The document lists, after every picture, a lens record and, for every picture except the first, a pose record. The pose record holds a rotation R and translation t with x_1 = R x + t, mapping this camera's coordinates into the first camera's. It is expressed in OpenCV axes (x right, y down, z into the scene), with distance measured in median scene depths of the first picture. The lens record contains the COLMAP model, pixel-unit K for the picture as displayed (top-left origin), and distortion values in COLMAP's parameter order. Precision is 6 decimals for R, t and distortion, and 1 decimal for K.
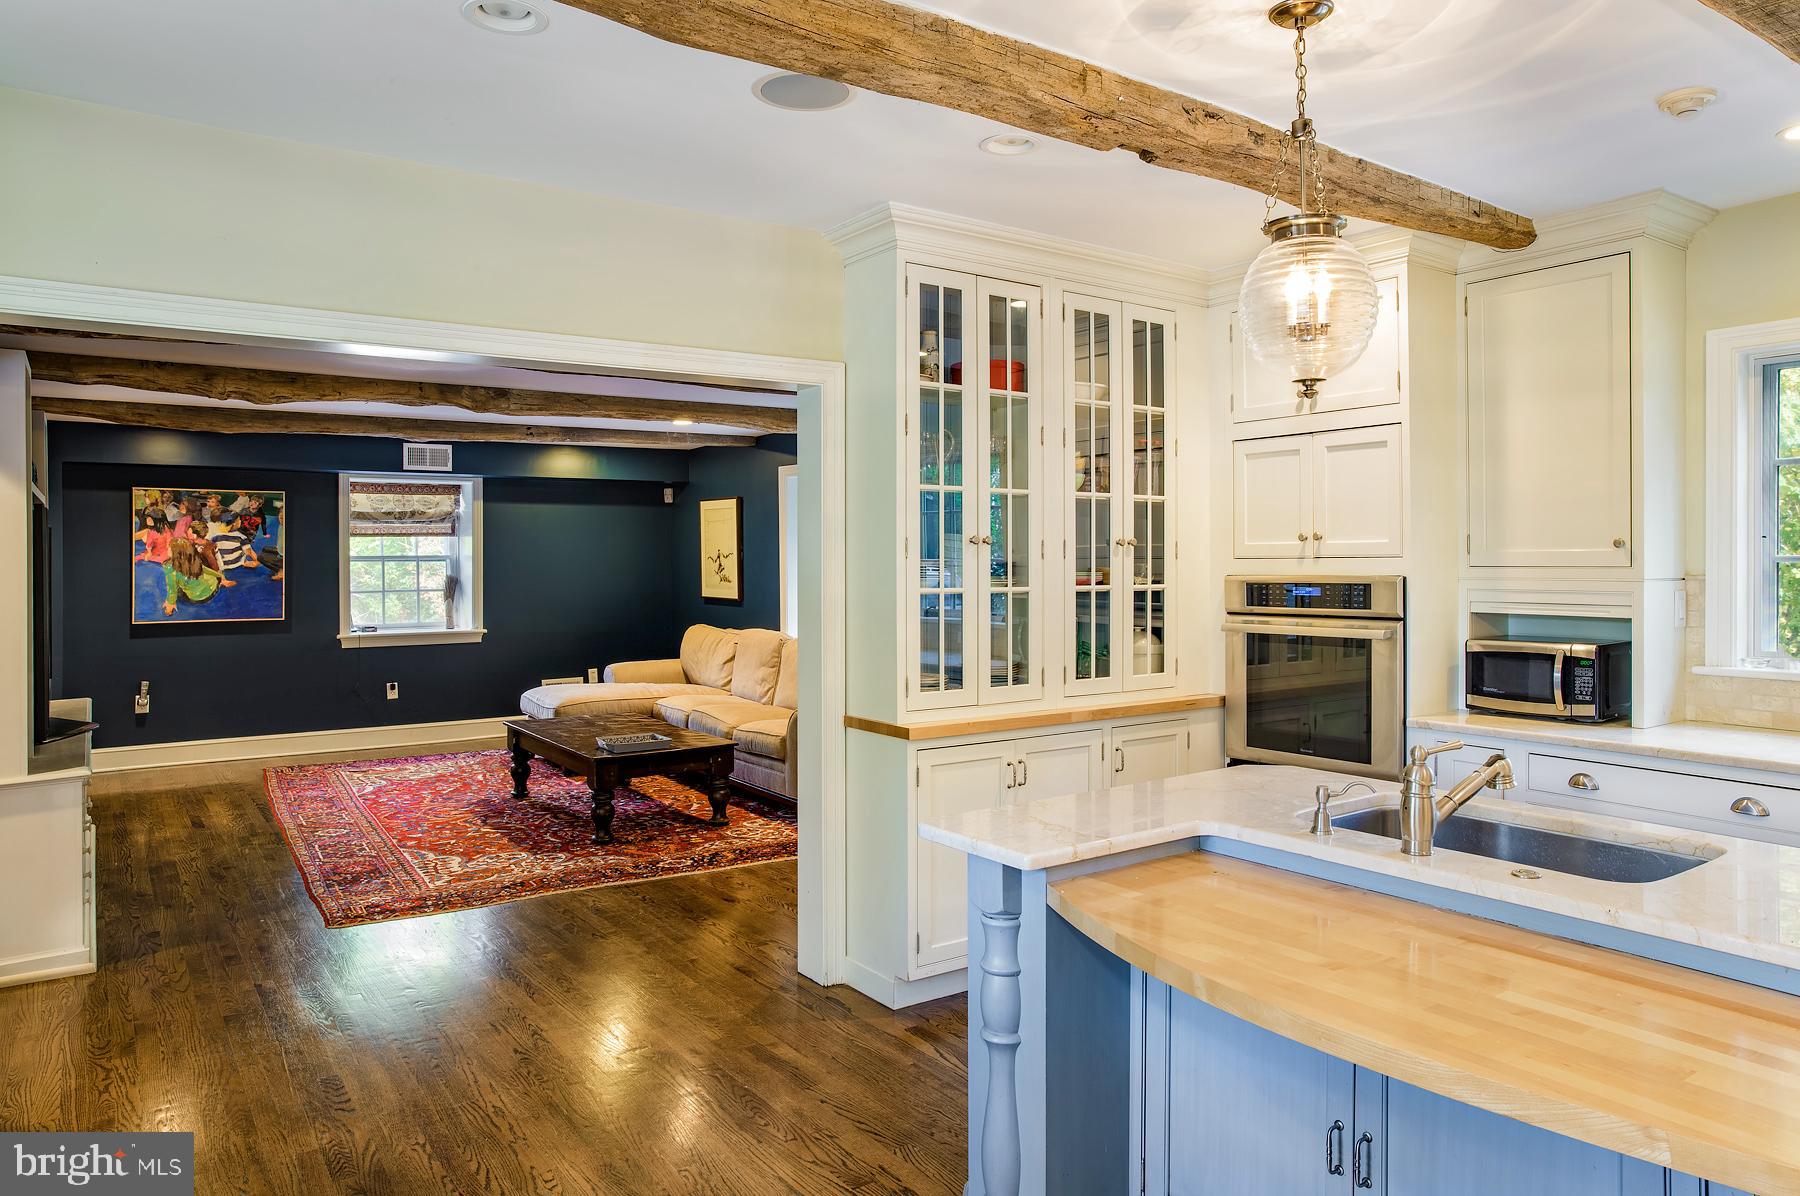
lens RADIAL K [[1140.1, 0, 932.8], [0, 1140.1, 560.9], [0, 0, 1]] dist [-0.038166, 0.015006]
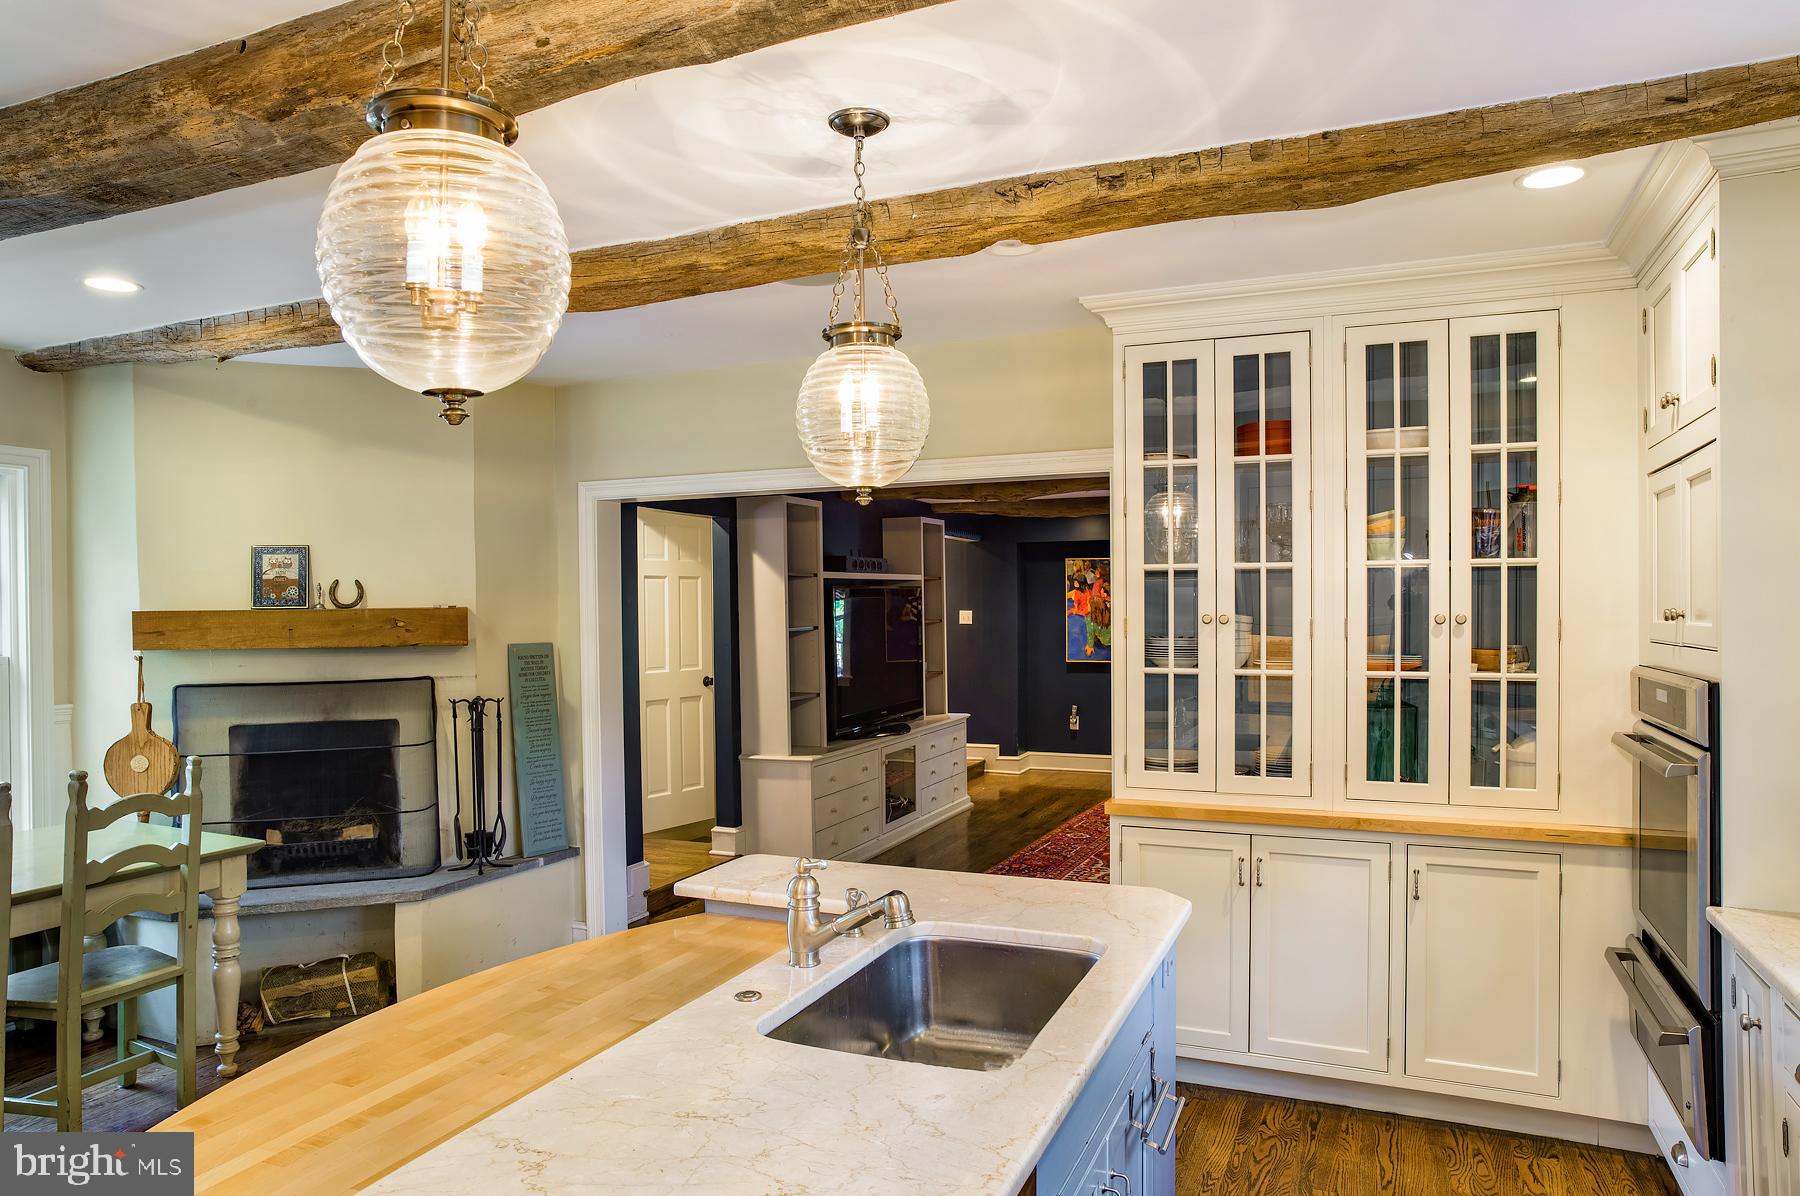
lens RADIAL K [[1140.1, 0, 933.5], [0, 1140.1, 621.8], [0, 0, 1]] dist [-0.038166, 0.015006]
pose [[0.525720, 0.013238, -0.850555, 0.354502], [0.005520, 0.999805, 0.018972, -0.017240], [0.850640, -0.014669, 0.525544, 0.149715]]
